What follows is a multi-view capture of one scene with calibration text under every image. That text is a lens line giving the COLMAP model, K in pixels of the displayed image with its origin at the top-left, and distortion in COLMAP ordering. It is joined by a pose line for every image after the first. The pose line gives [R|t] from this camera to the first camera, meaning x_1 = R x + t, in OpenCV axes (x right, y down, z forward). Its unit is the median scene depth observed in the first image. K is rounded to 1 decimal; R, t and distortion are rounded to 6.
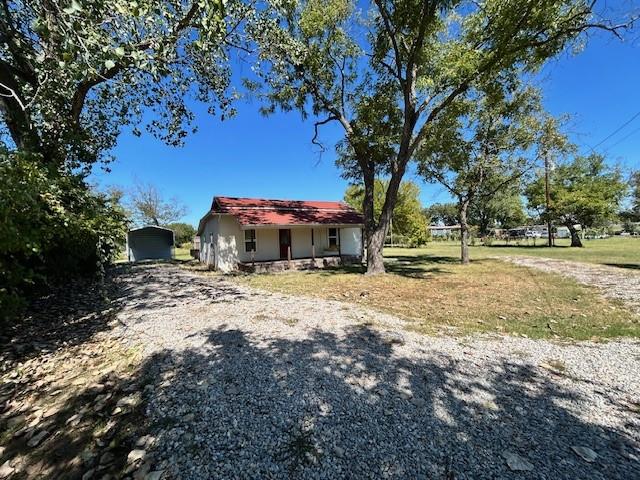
lens RADIAL K [[258.7, 0, 320.7], [0, 258.7, 240.3], [0, 0, 1]] dist [-0.003589, 0.000924]
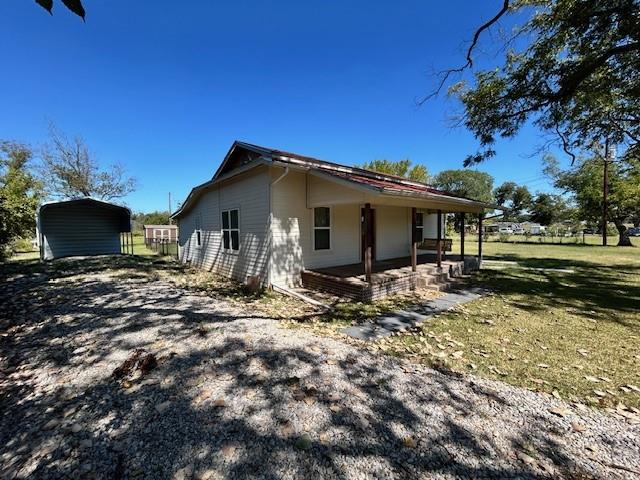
lens RADIAL K [[258.7, 0, 319.6], [0, 258.7, 238.7], [0, 0, 1]] dist [-0.003589, 0.000924]
pose [[0.982517, 0.021964, 0.184873, -0.233733], [-0.027336, 0.999273, 0.026558, 0.005559], [-0.184156, -0.031148, 0.982403, 0.314117]]
